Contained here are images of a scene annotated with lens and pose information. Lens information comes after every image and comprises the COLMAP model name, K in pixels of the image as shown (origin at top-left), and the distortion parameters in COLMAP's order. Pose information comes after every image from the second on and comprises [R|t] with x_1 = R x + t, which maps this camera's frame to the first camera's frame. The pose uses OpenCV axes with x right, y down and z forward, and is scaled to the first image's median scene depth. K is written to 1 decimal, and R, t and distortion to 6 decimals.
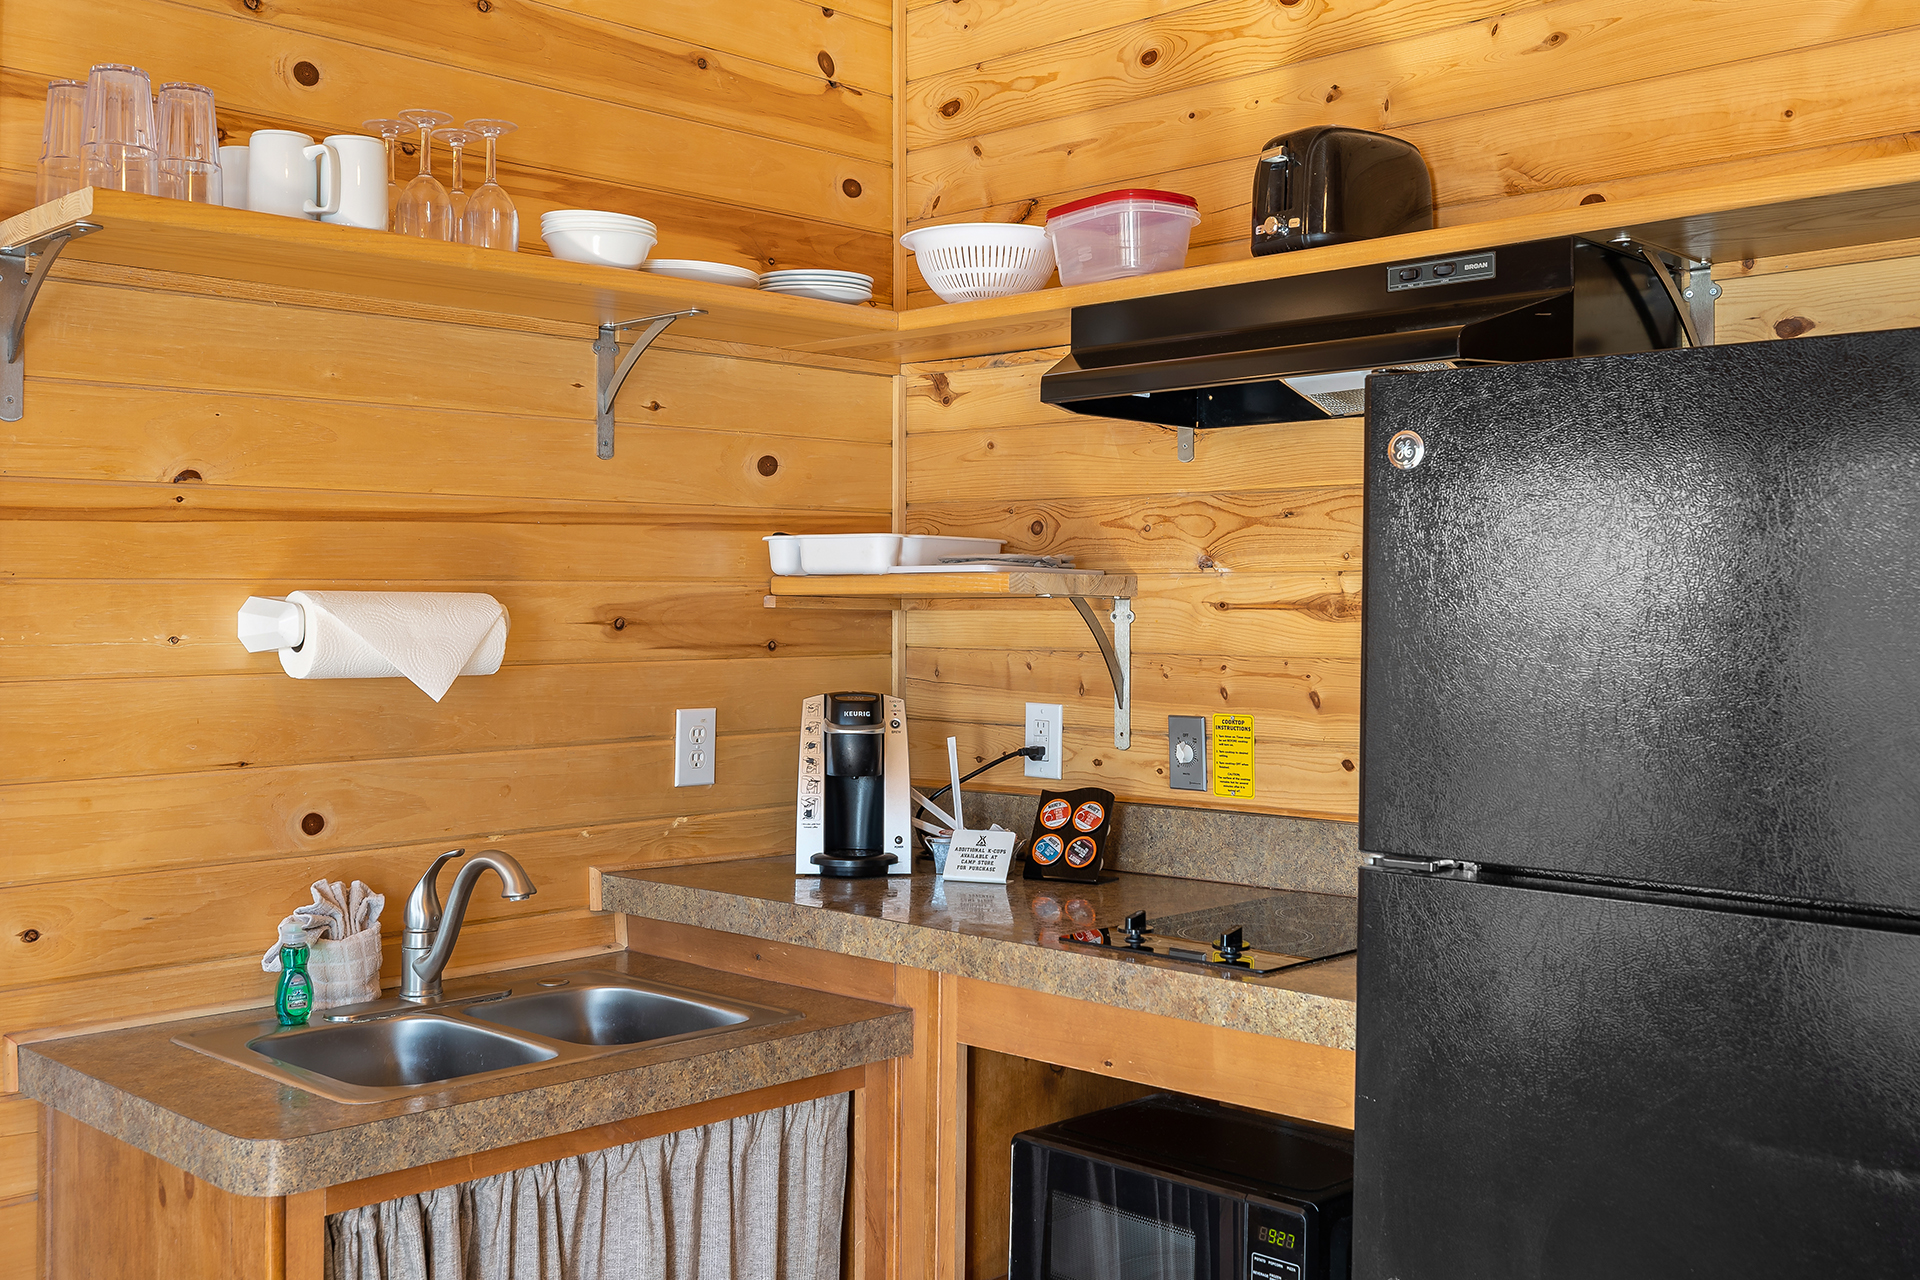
lens RADIAL K [[1900.6, 0, 931.4], [0, 1900.6, 557.7], [0, 0, 1]] dist [0.004659, 0.000000]
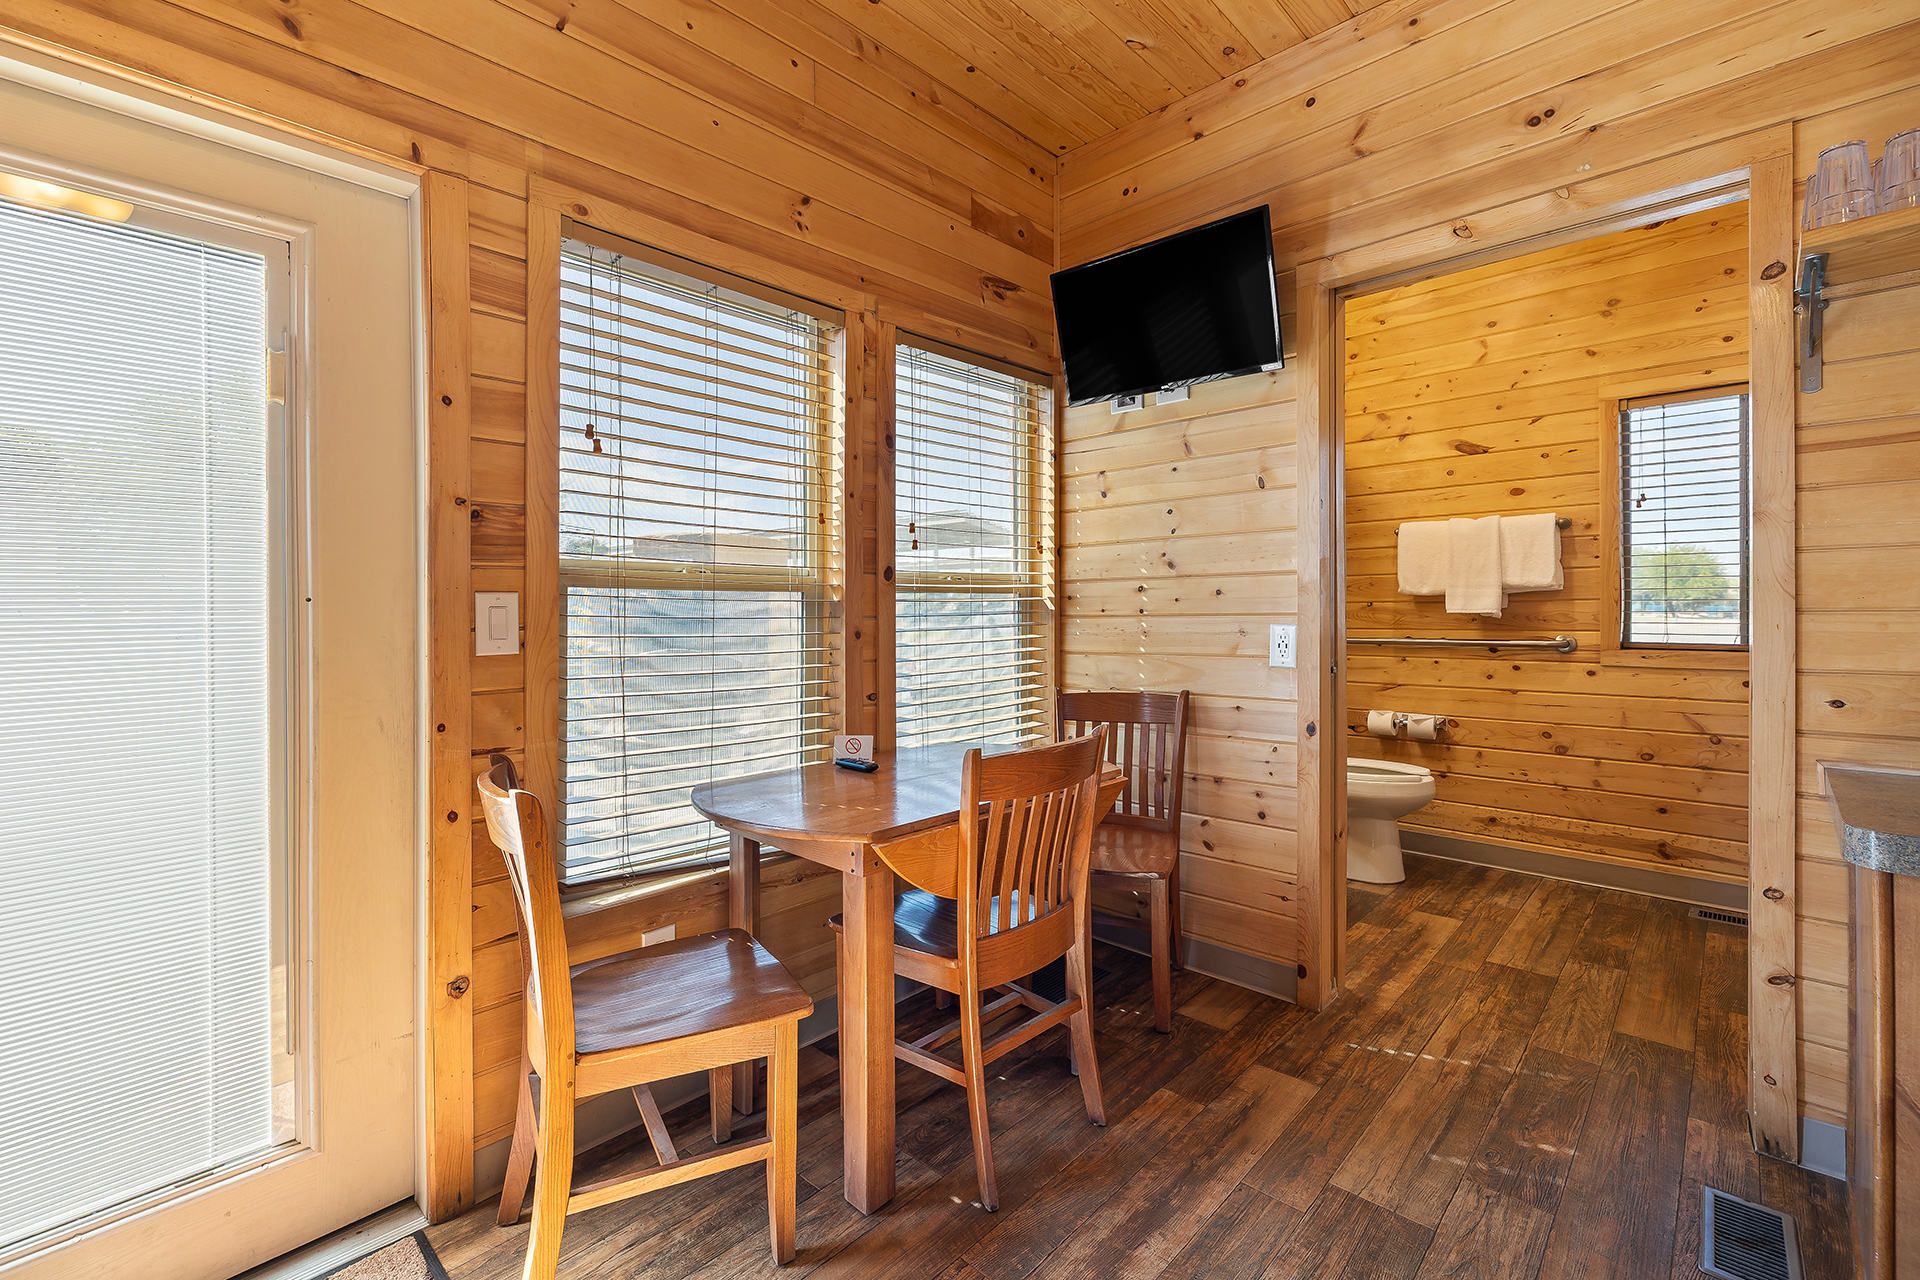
lens RADIAL K [[820.6, 0, 970.8], [0, 820.6, 604.9], [0, 0, 1]] dist [-0.003528, 0.001345]
pose [[0.024706, 0.000135, -0.999695, 0.195090], [0.034755, 0.999395, 0.000994, 0.079498], [0.999090, -0.034769, 0.024687, 0.220618]]
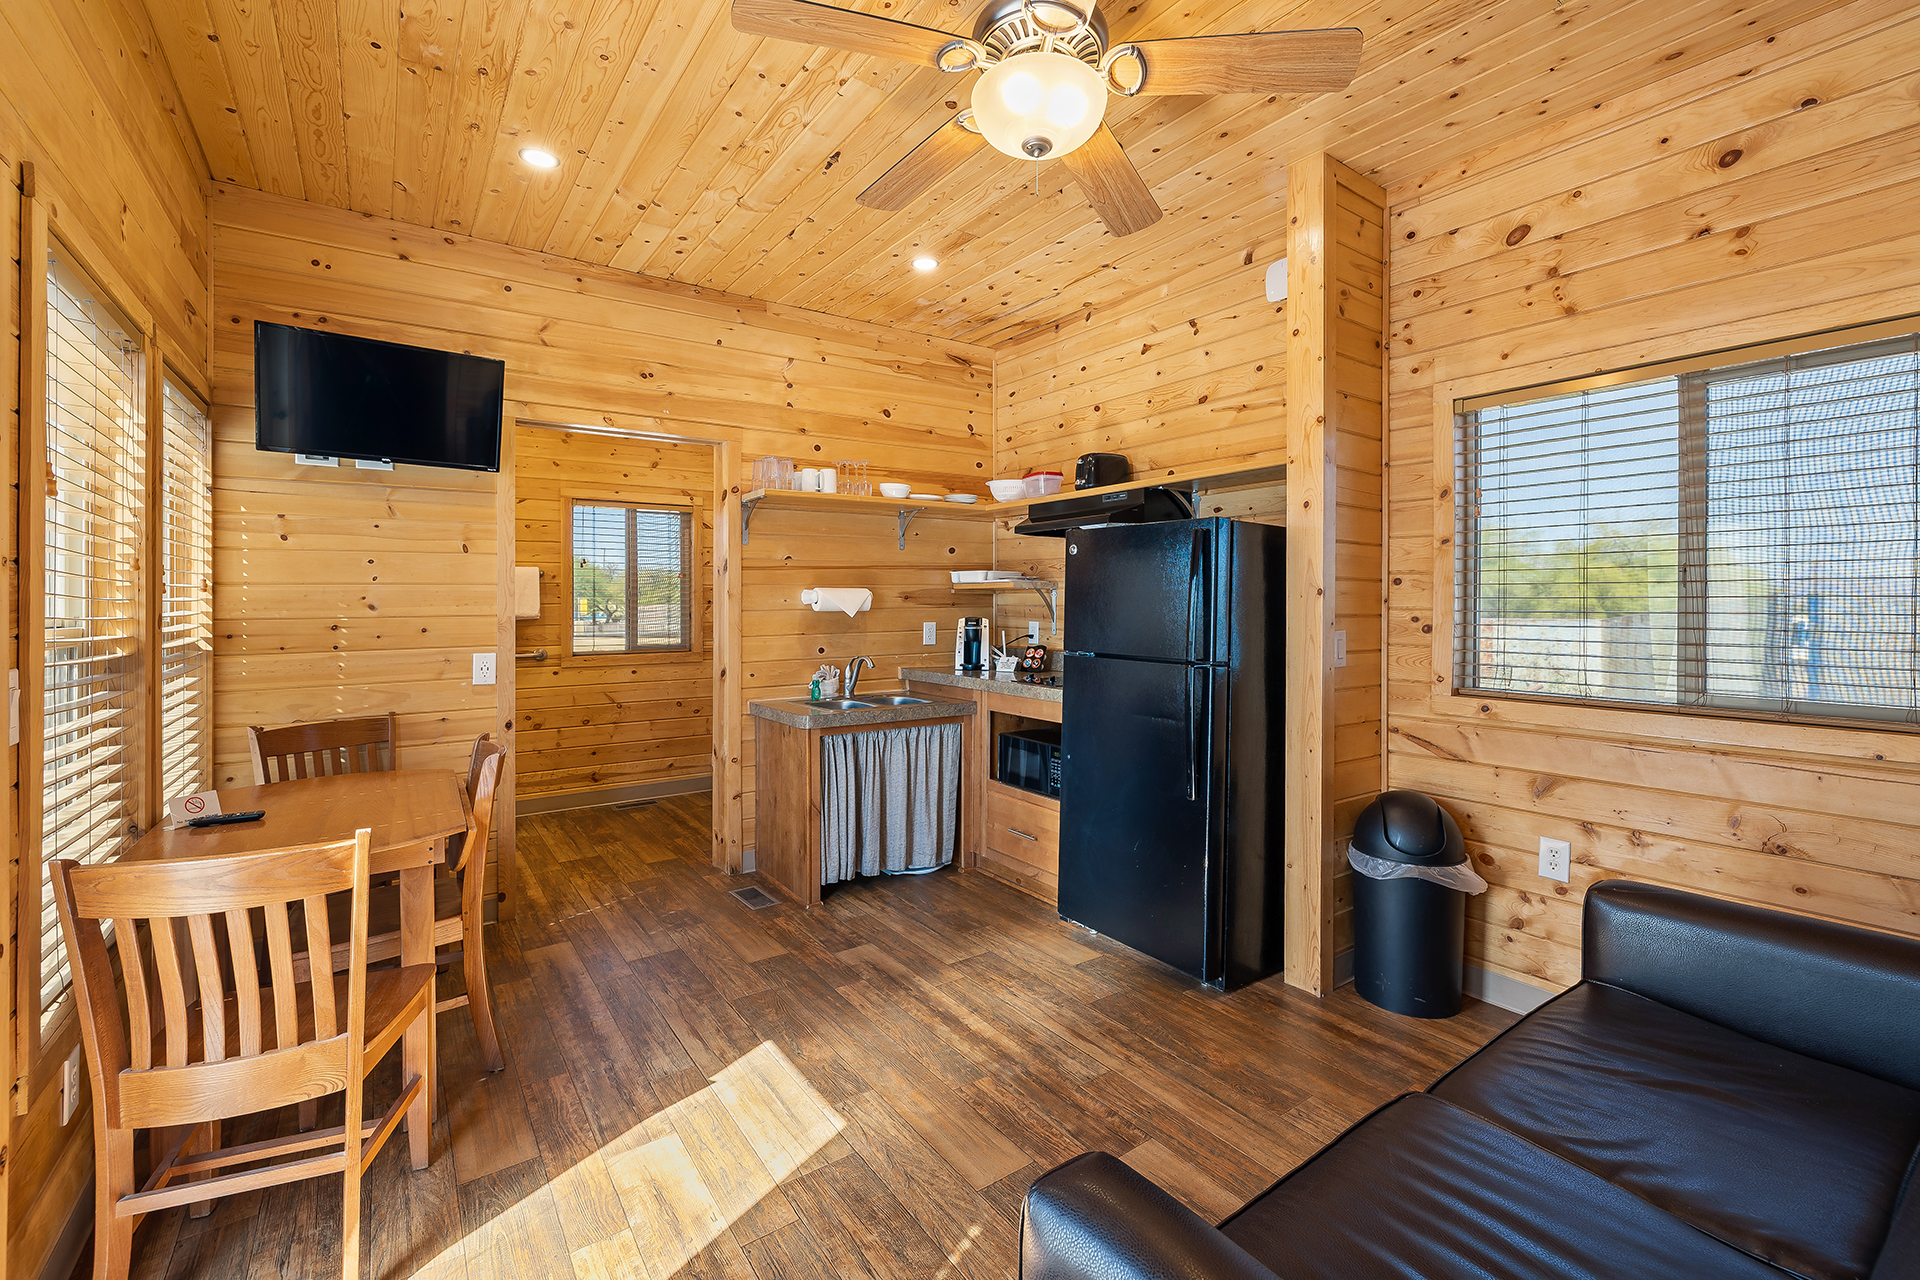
lens RADIAL K [[820.6, 0, 929.4], [0, 820.6, 604.9], [0, 0, 1]] dist [-0.003528, 0.001345]
pose [[0.977170, -0.002387, -0.212444, 0.230334], [0.009104, 0.999489, 0.030645, 0.002938], [0.212262, -0.031879, 0.976693, -0.539303]]
